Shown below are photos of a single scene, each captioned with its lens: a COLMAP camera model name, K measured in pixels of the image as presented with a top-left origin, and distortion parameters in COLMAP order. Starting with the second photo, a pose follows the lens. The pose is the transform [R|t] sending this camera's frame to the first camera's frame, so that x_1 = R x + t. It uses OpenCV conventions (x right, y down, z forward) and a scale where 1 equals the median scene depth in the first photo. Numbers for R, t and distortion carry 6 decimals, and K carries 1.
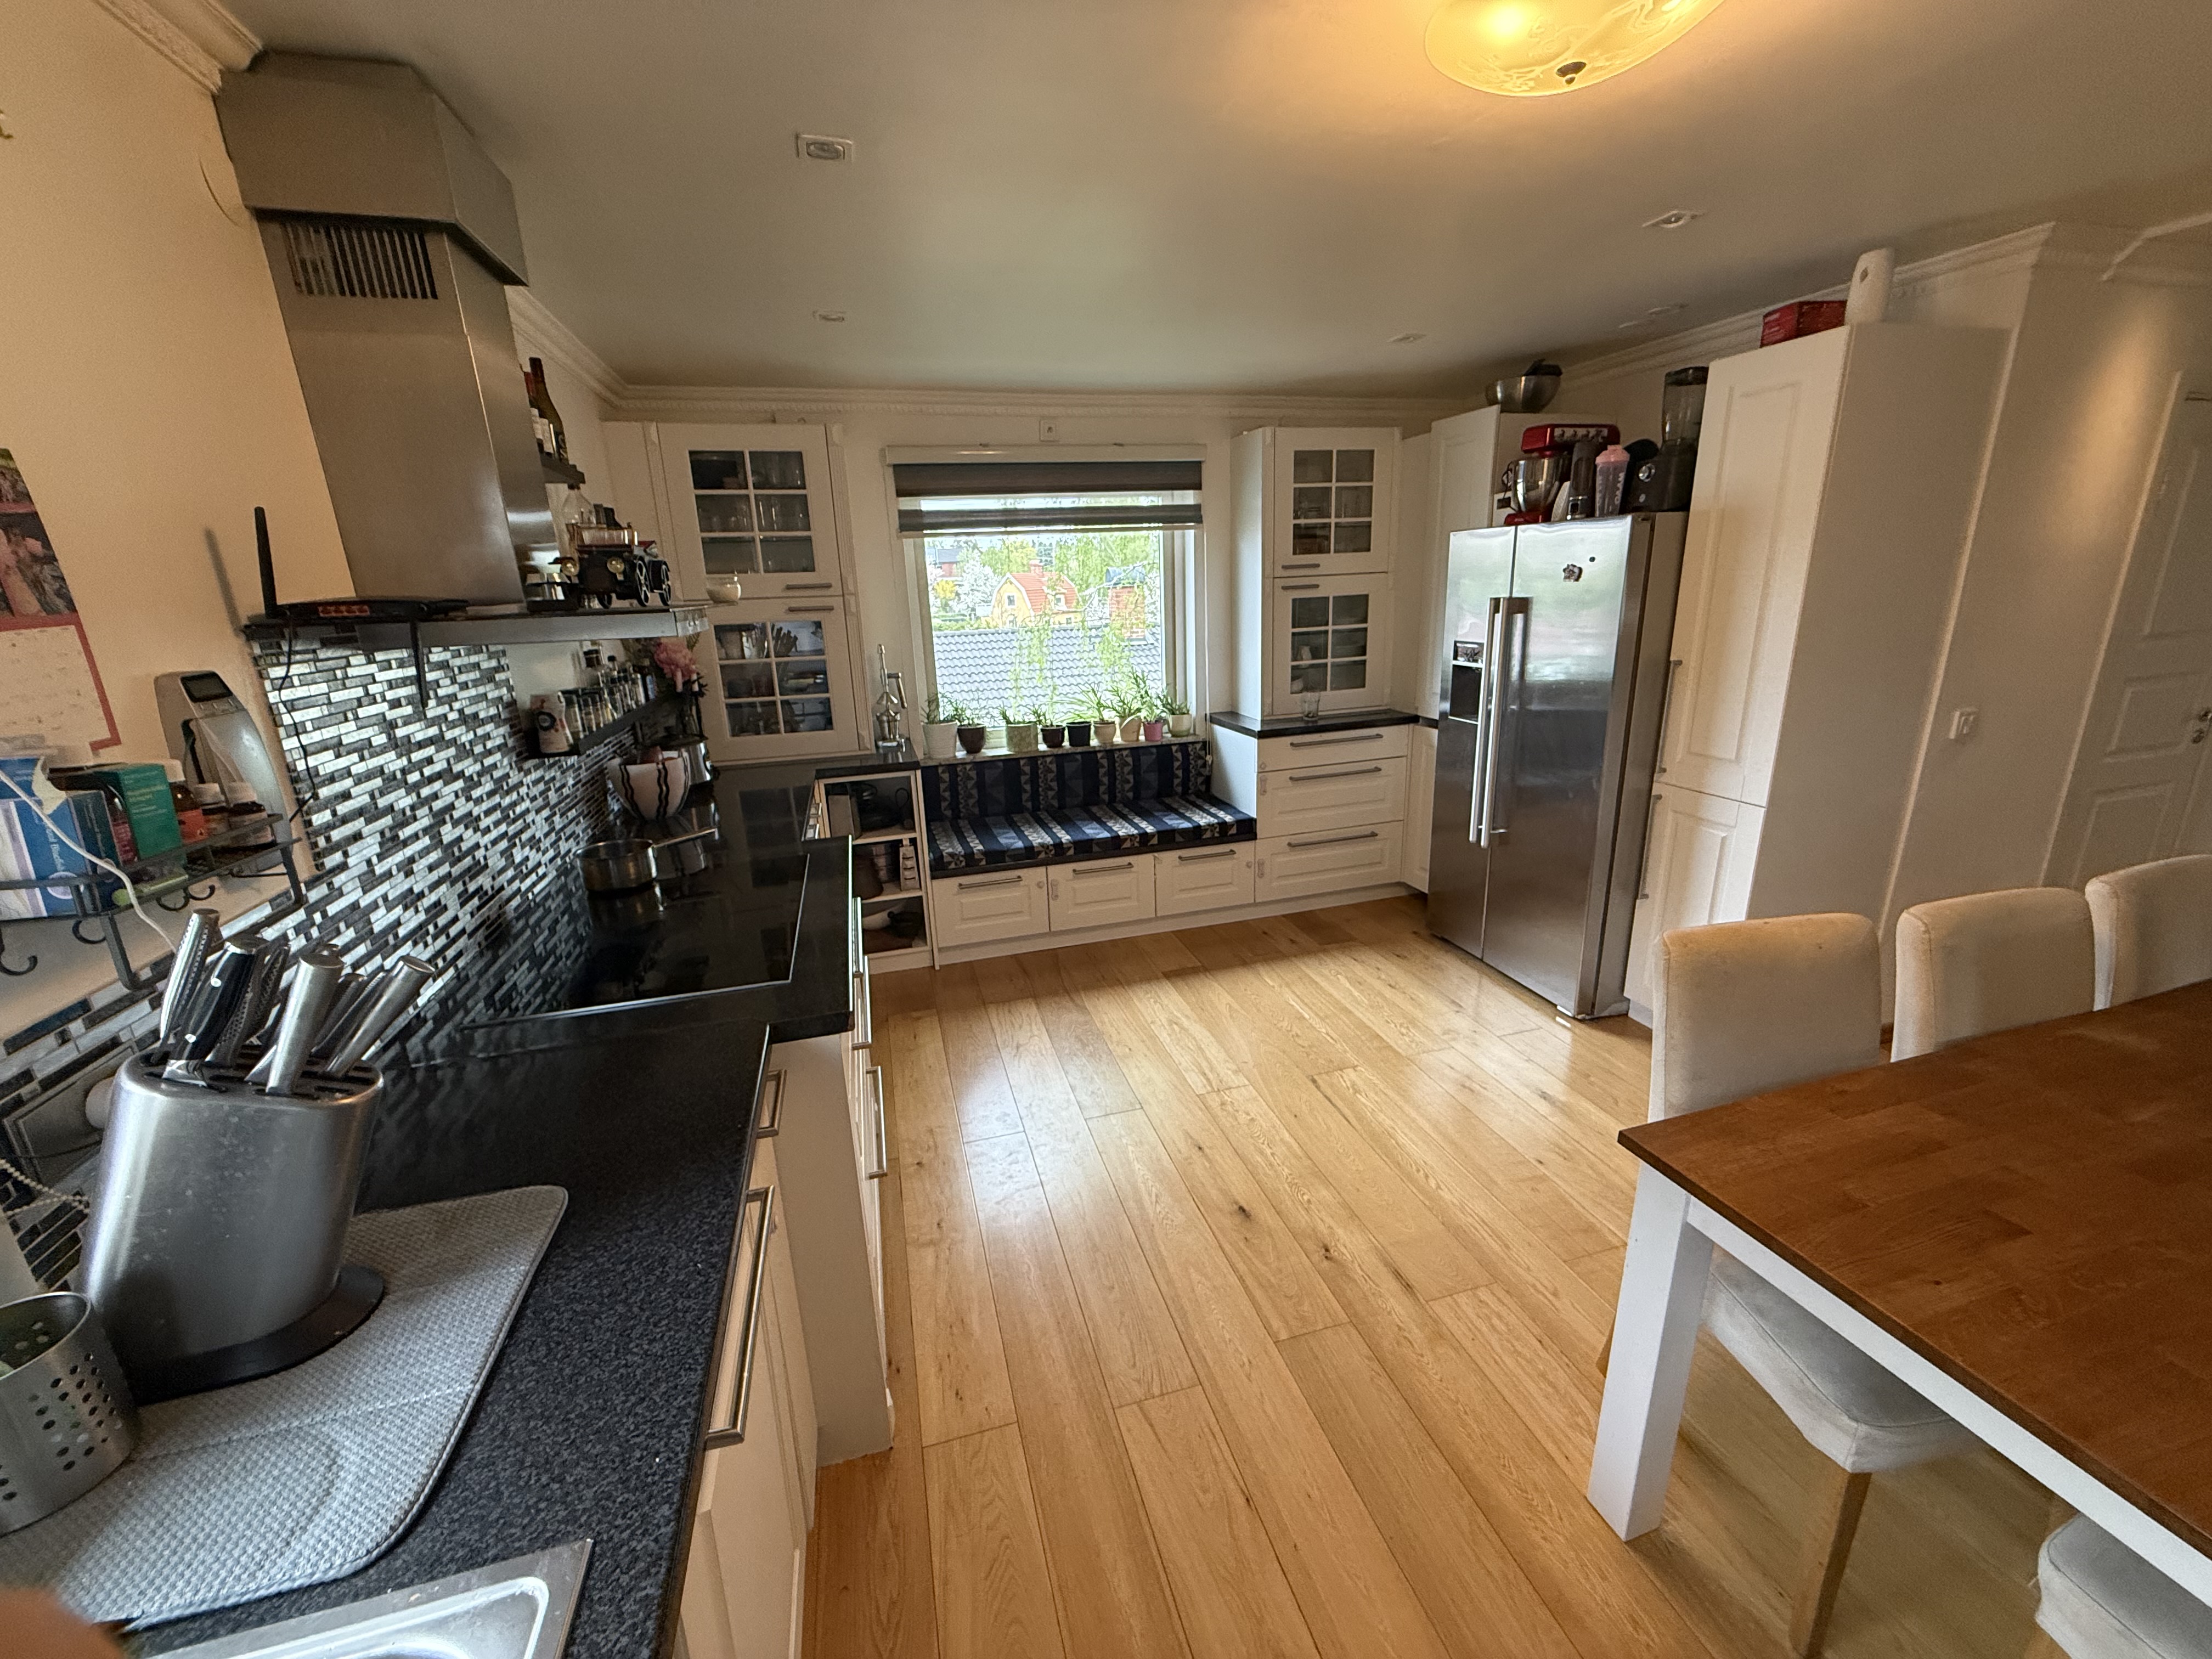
lens RADIAL K [[881.5, 0, 1108.1], [0, 881.5, 834.1], [0, 0, 1]] dist [0.001163, 0.000087]
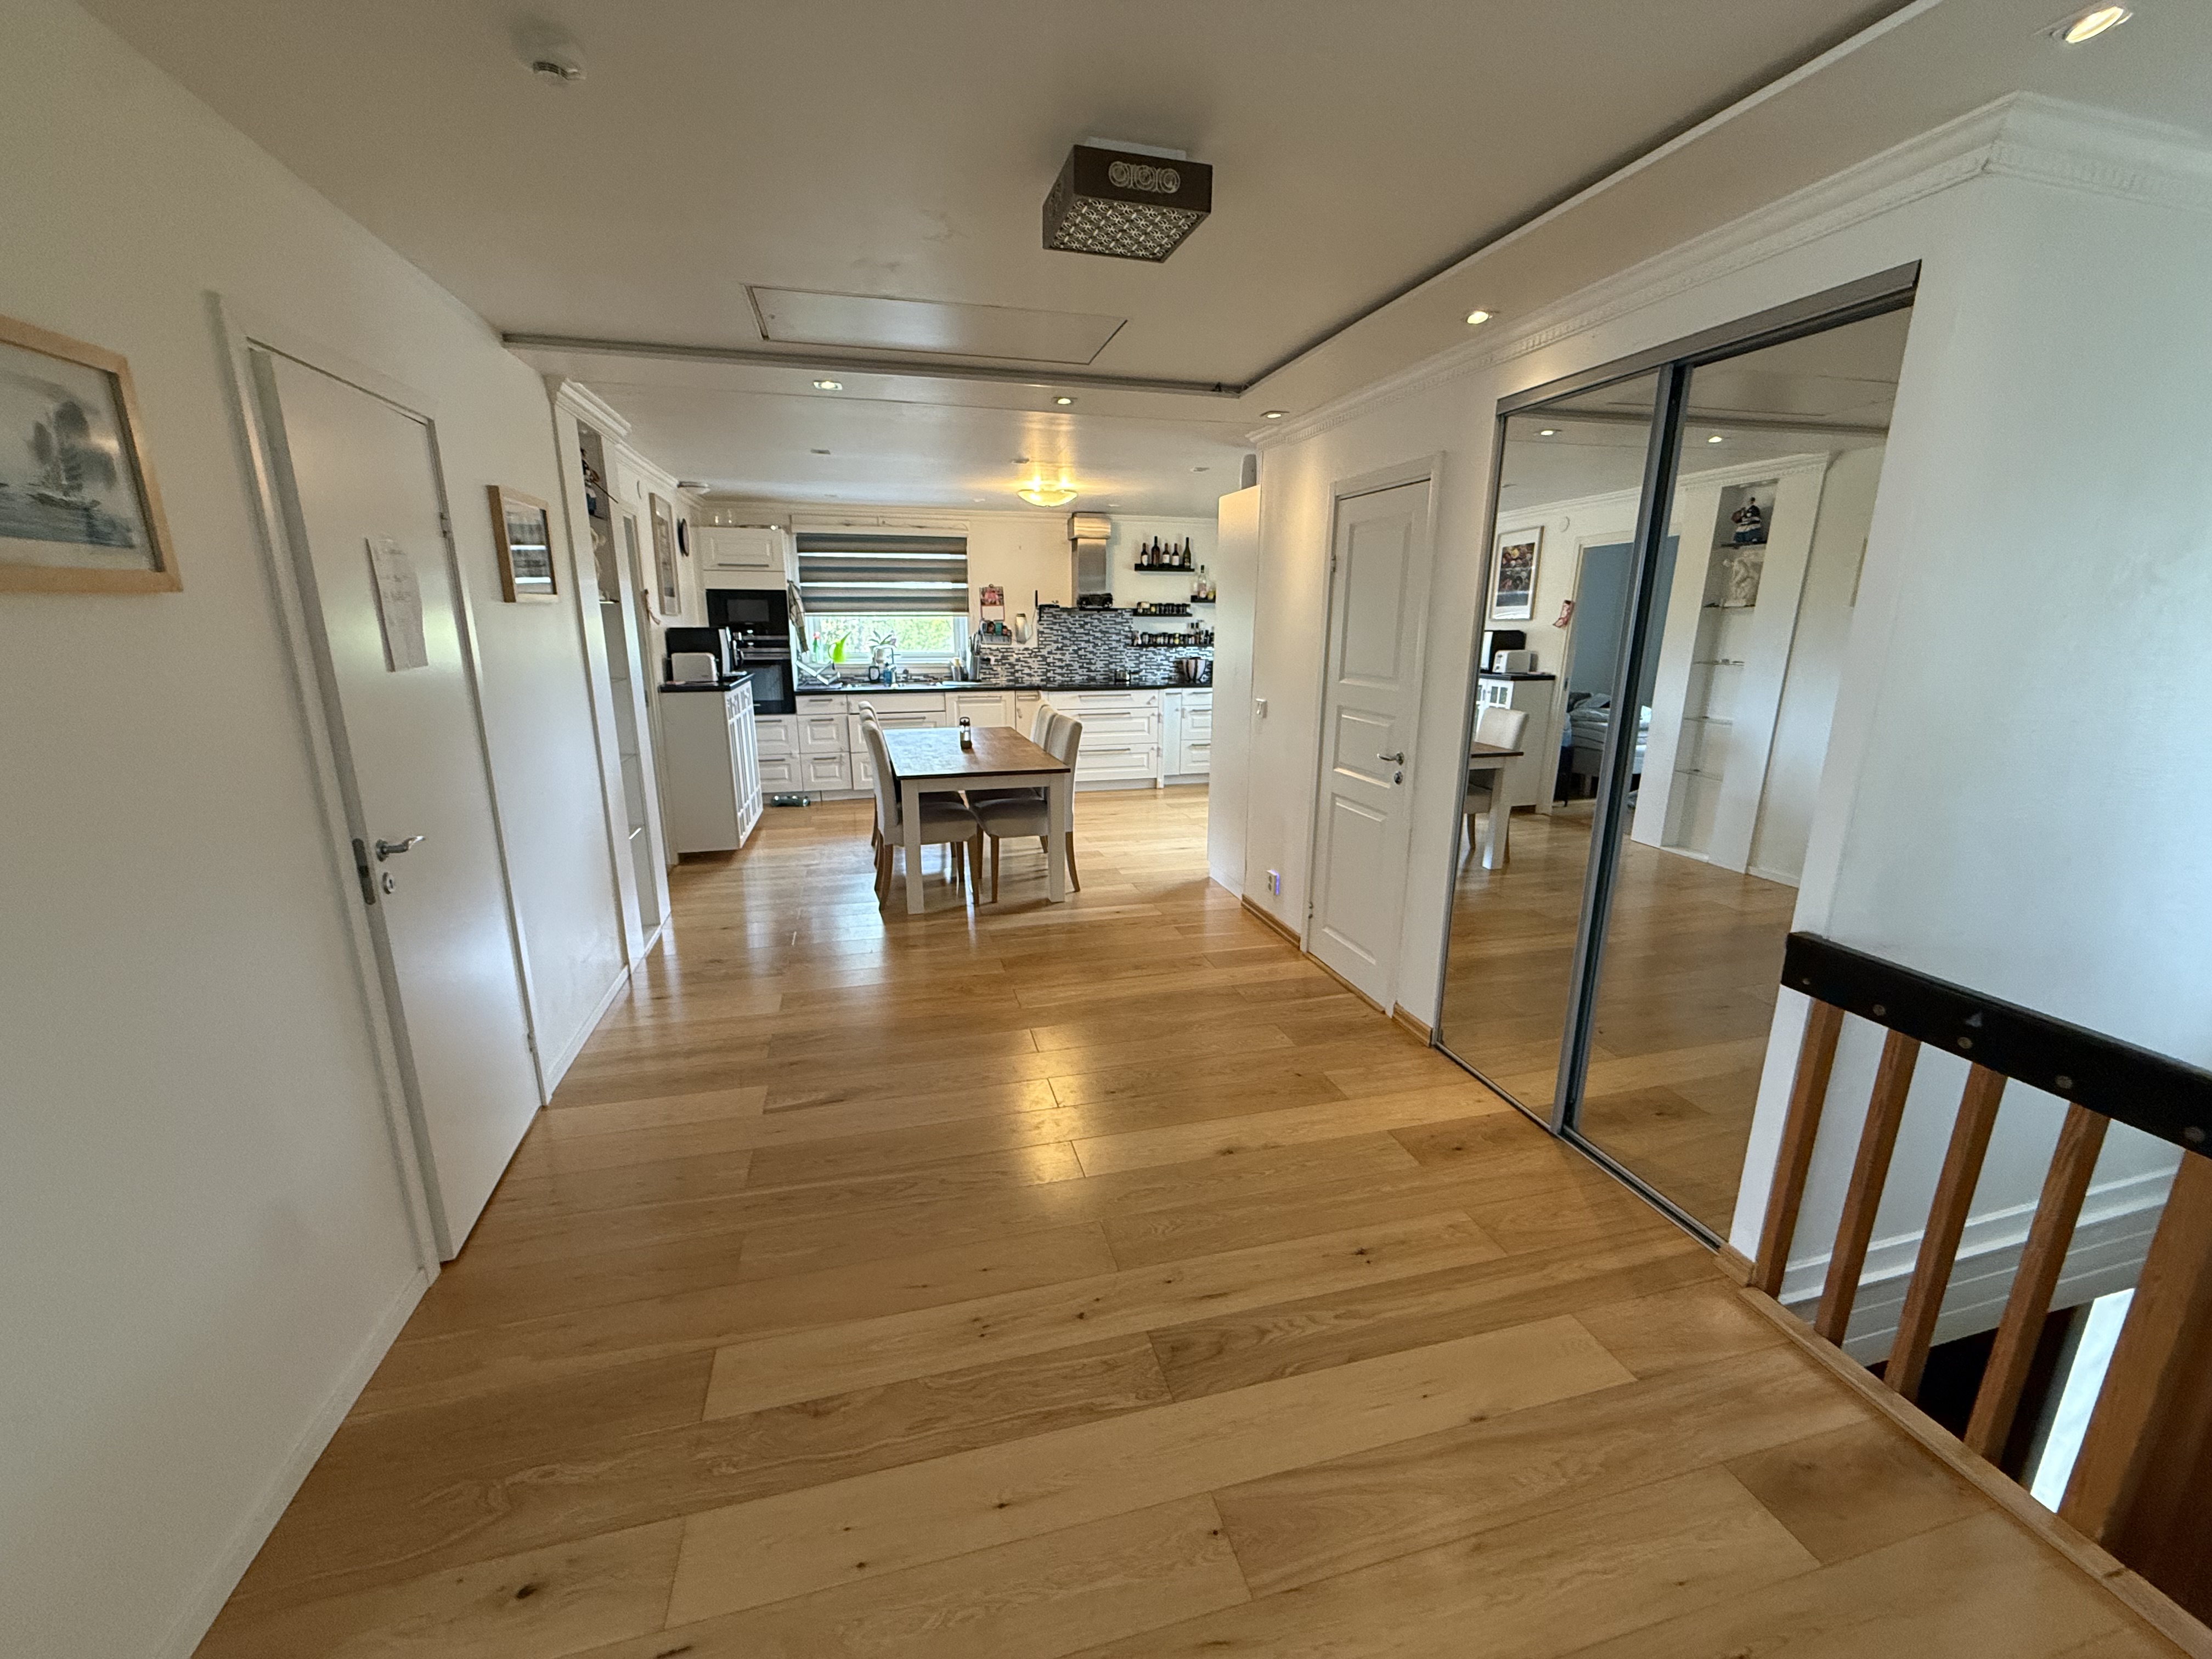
lens RADIAL K [[881.5, 0, 1109.4], [0, 881.5, 831.4], [0, 0, 1]] dist [0.001163, 0.000087]
pose [[-0.007638, 0.280379, -0.959859, 4.623266], [-0.281944, 0.920339, 0.271078, -0.502055], [0.959400, 0.272697, 0.072022, 1.179217]]
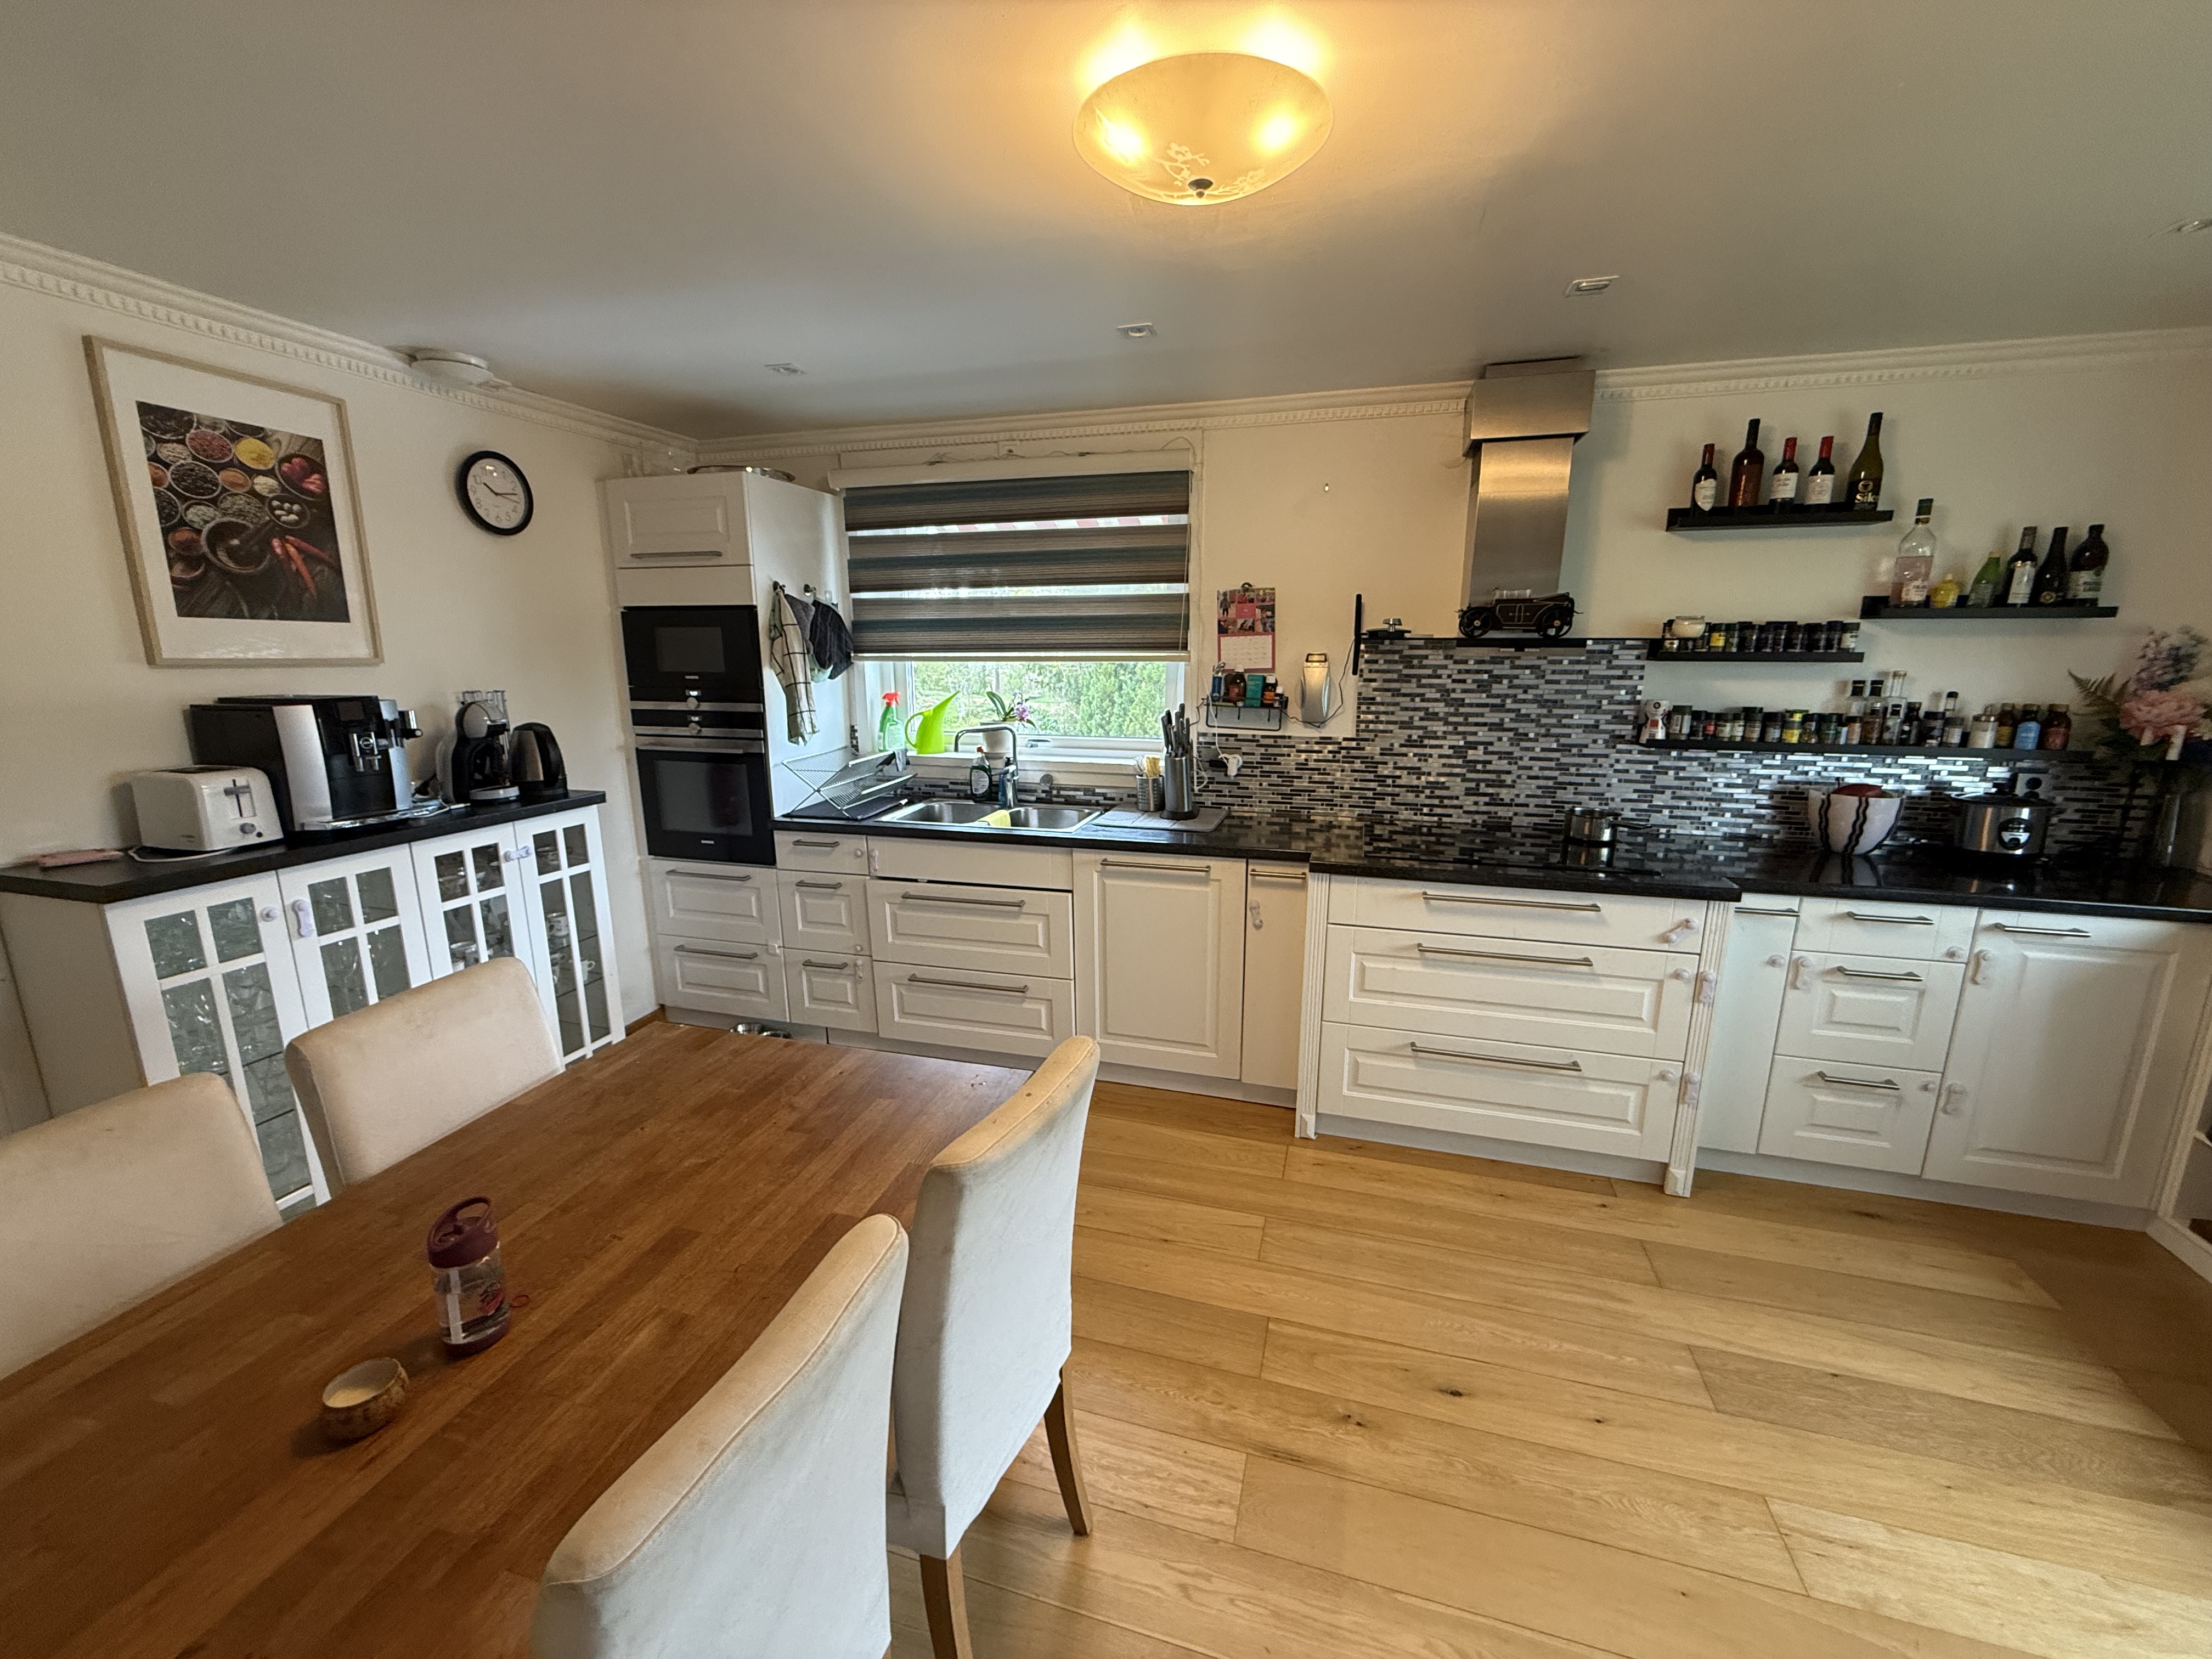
lens RADIAL K [[881.5, 0, 1104.7], [0, 881.5, 830.9], [0, 0, 1]] dist [0.001163, 0.000087]
pose [[-0.528356, 0.218499, -0.820425, 1.332619], [-0.213606, 0.901025, 0.377527, -0.428440], [0.821713, 0.374717, -0.429389, 1.341985]]
